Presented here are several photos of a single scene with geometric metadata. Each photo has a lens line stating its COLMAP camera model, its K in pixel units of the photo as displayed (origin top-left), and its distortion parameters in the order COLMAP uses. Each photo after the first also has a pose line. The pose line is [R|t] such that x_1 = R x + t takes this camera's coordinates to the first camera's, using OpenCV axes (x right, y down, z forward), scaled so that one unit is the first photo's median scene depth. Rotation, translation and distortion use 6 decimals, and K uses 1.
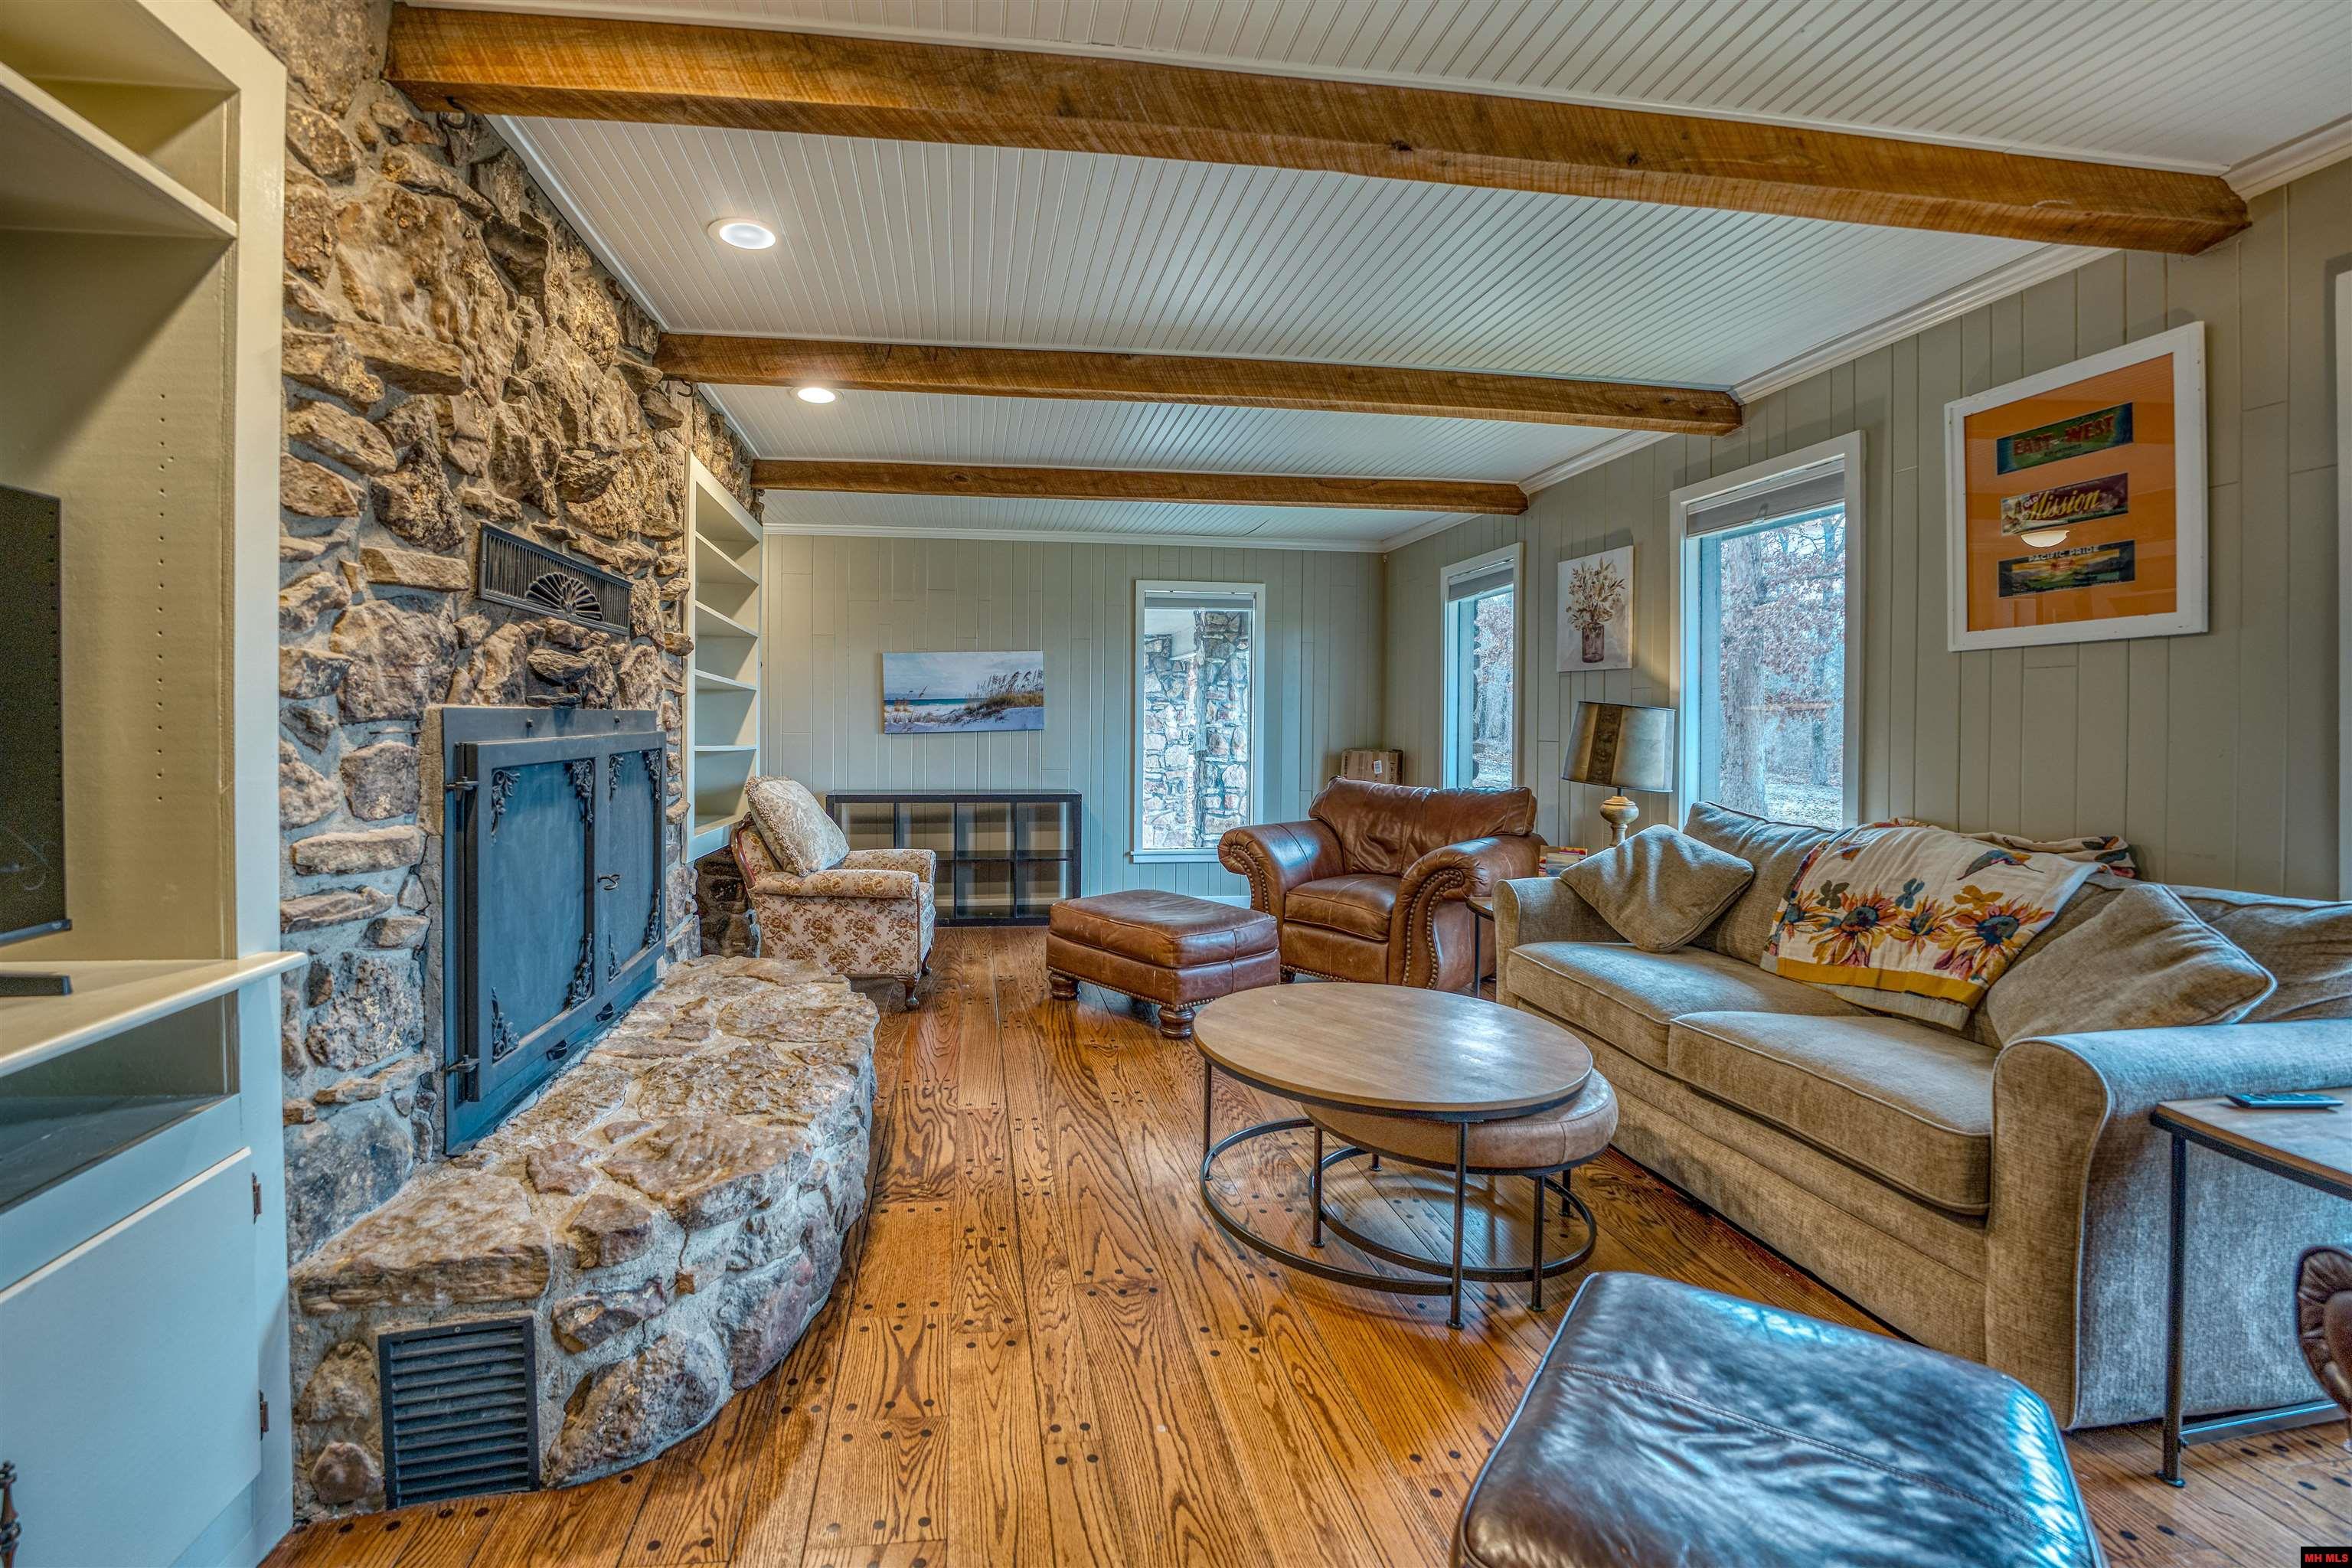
lens RADIAL K [[969.6, 0, 1162.4], [0, 969.6, 789.8], [0, 0, 1]] dist [-0.035038, 0.006110]
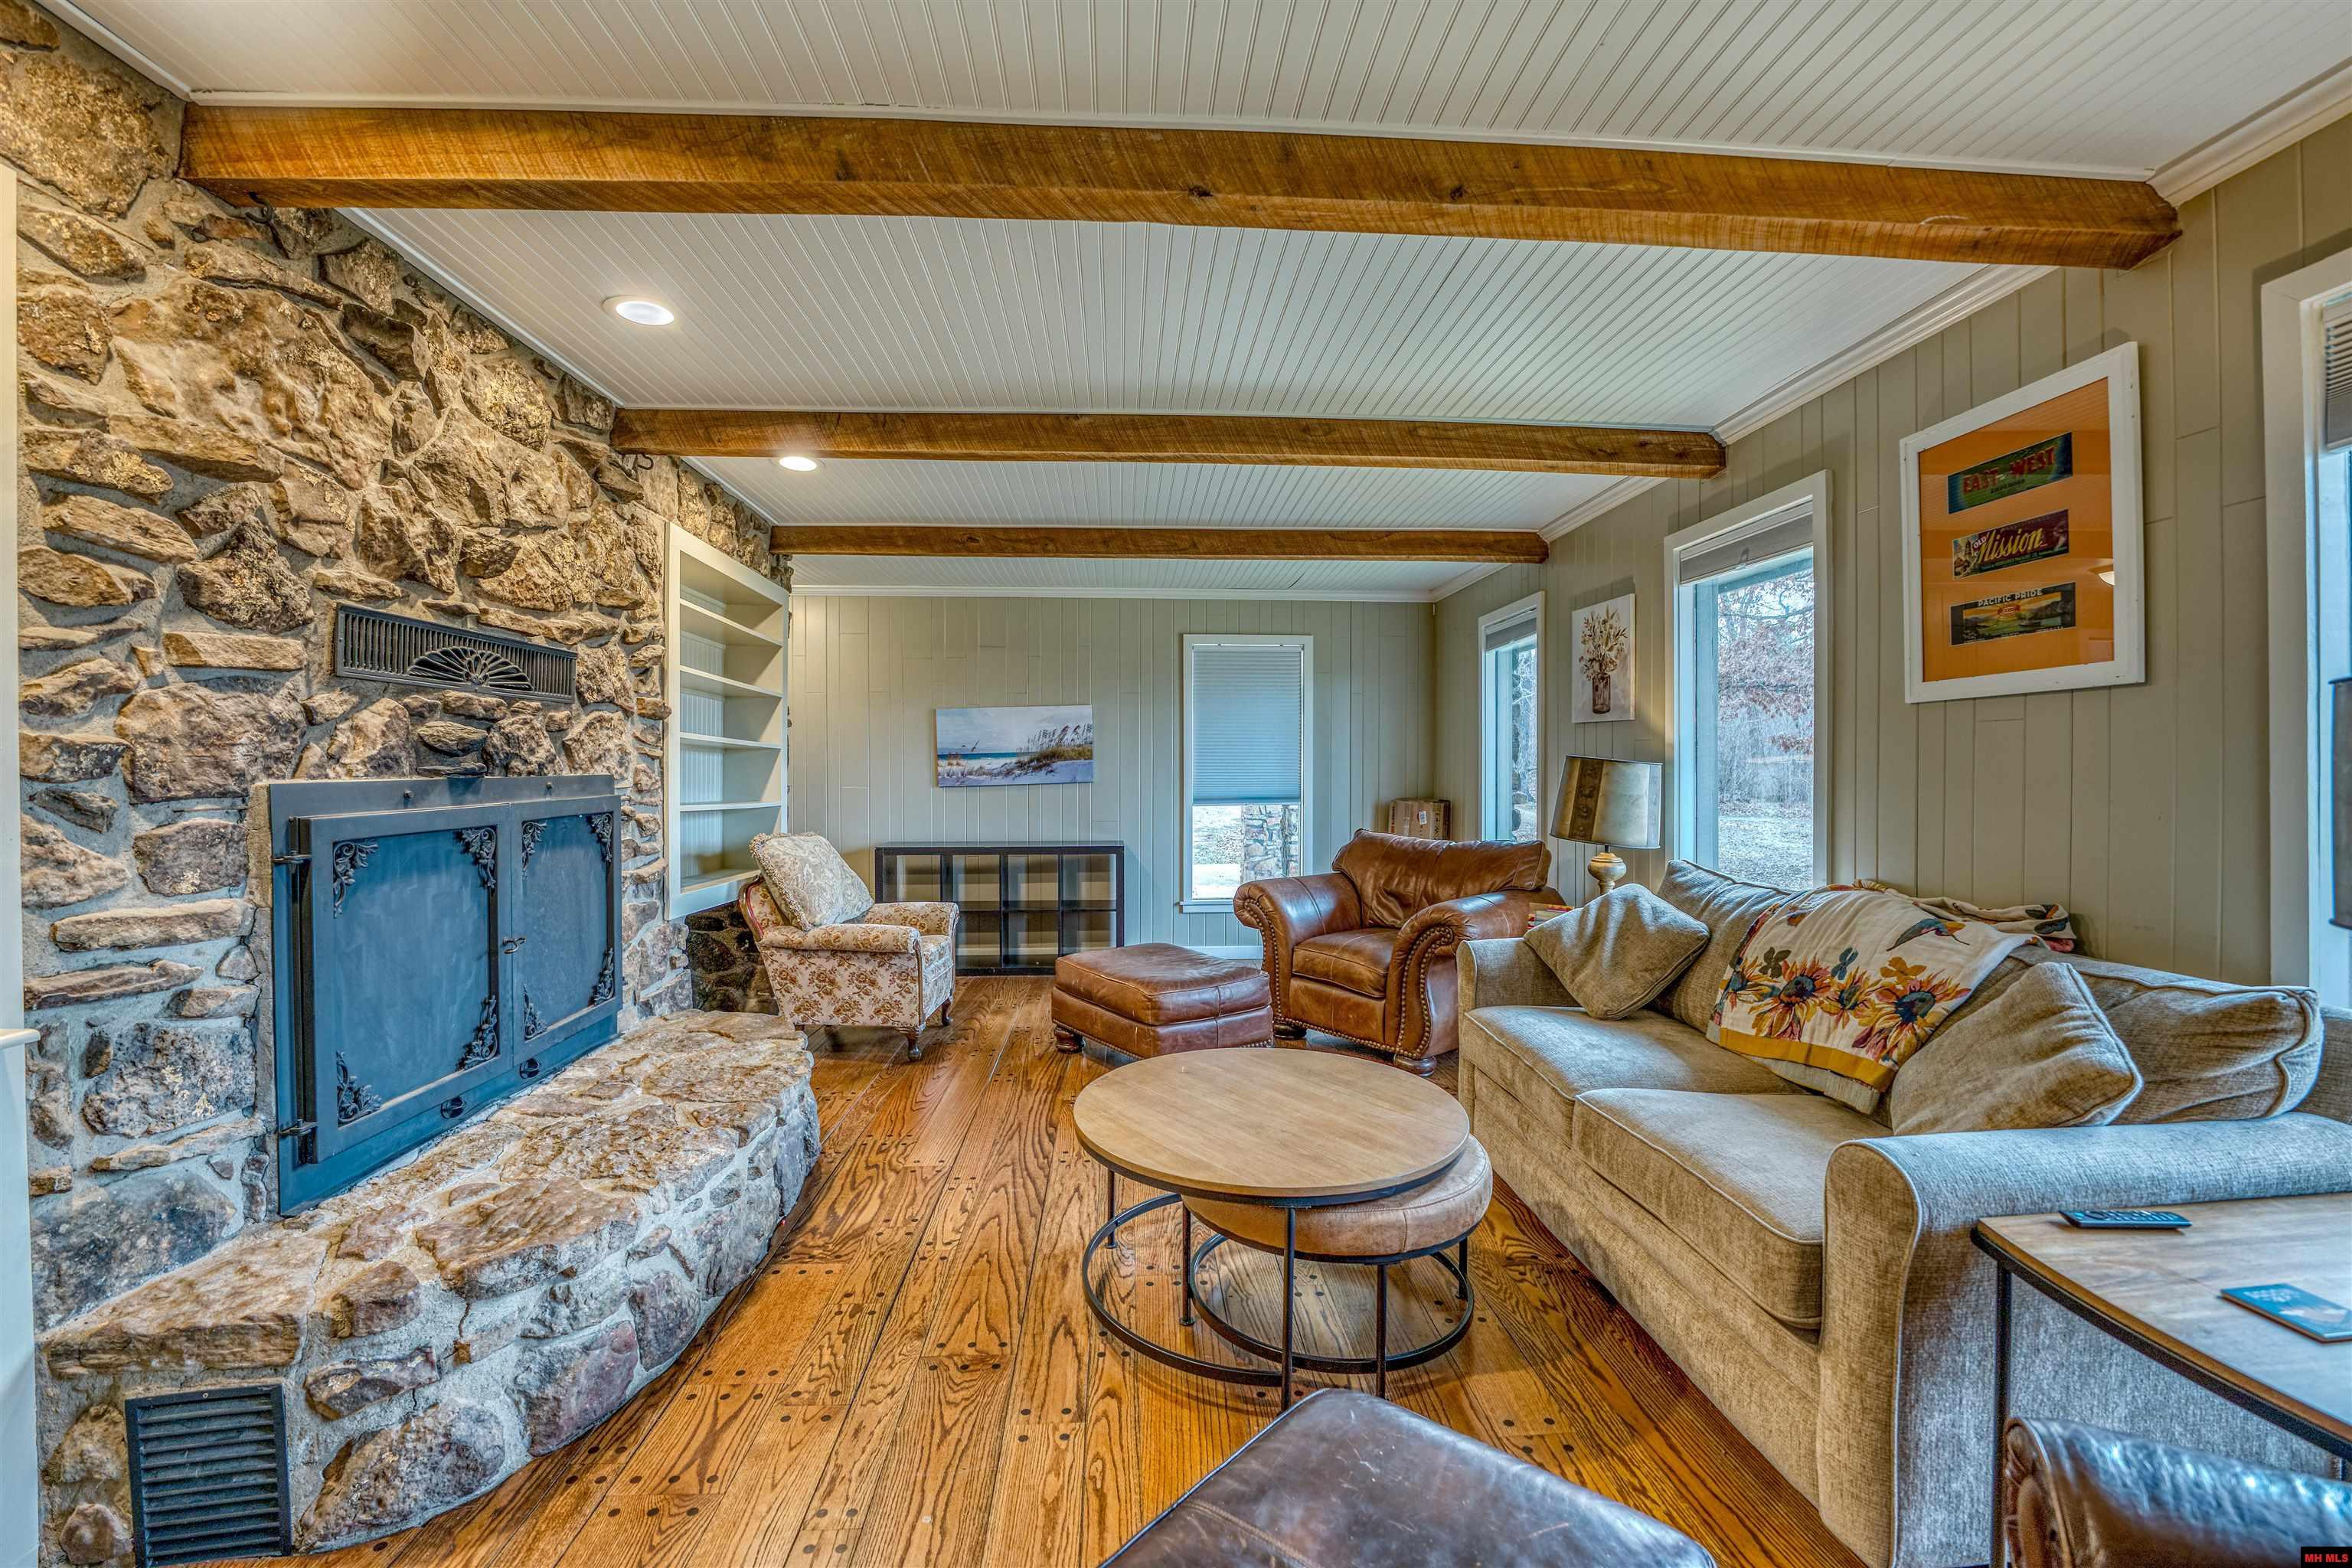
lens RADIAL K [[953.3, 0, 1176.9], [0, 953.3, 838.2], [0, 0, 1]] dist [-0.038231, 0.007345]
pose [[0.997993, -0.002728, -0.063259, 0.248153], [0.002693, 0.999996, -0.000648, -0.020439], [0.063261, 0.000476, 0.997997, 0.049677]]
